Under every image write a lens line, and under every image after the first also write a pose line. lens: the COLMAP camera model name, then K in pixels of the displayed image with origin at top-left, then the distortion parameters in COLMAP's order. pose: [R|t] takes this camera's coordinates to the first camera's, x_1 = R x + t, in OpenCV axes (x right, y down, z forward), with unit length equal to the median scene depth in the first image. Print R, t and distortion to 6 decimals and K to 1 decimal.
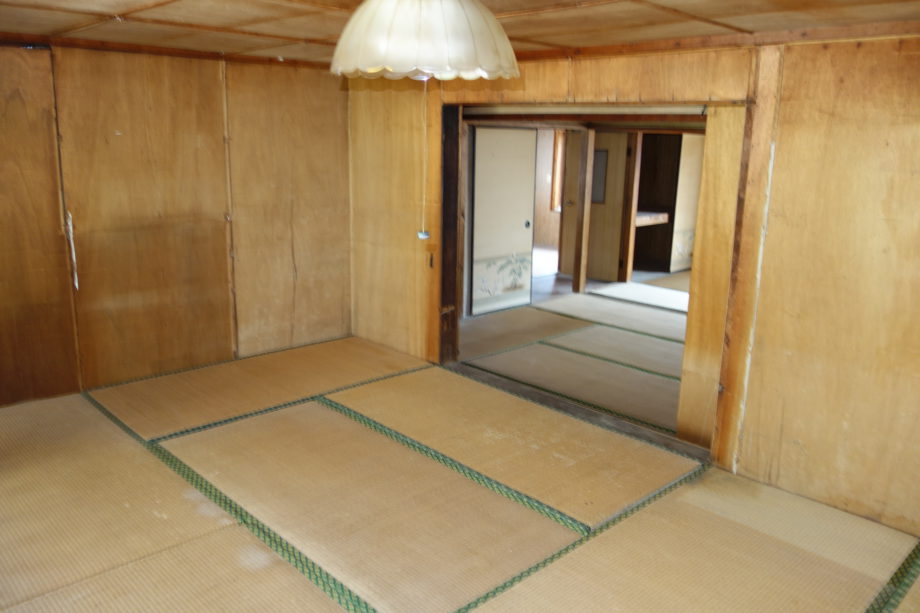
lens RADIAL K [[727.7, 0, 460.0], [0, 727.7, 306.5], [0, 0, 1]] dist [0.005788, 0.002954]
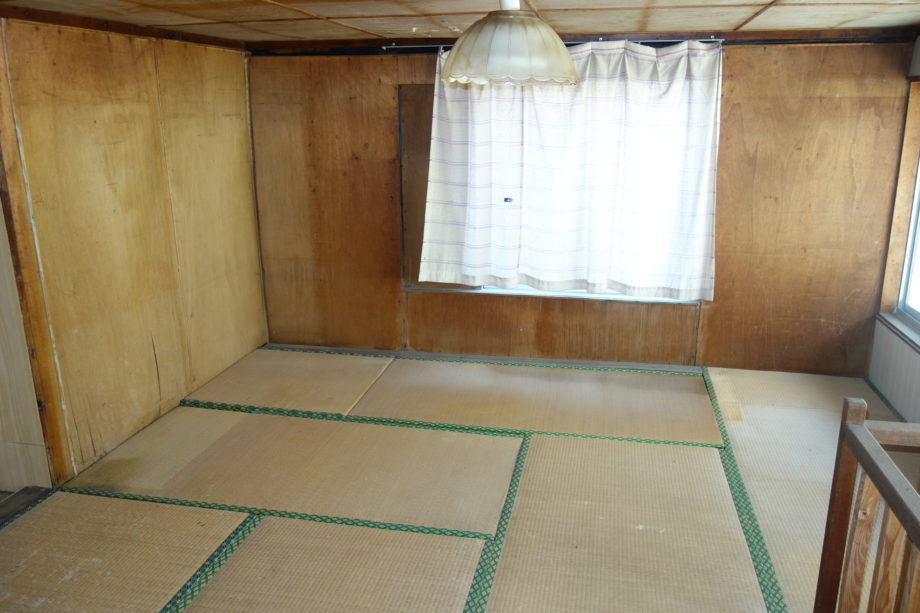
lens RADIAL K [[727.7, 0, 460.0], [0, 727.7, 306.5], [0, 0, 1]] dist [0.005788, 0.002954]
pose [[-0.546383, -0.248154, 0.799928, -0.691129], [0.187918, 0.894423, 0.405824, -0.298188], [-0.816182, 0.372057, -0.442065, 1.063739]]
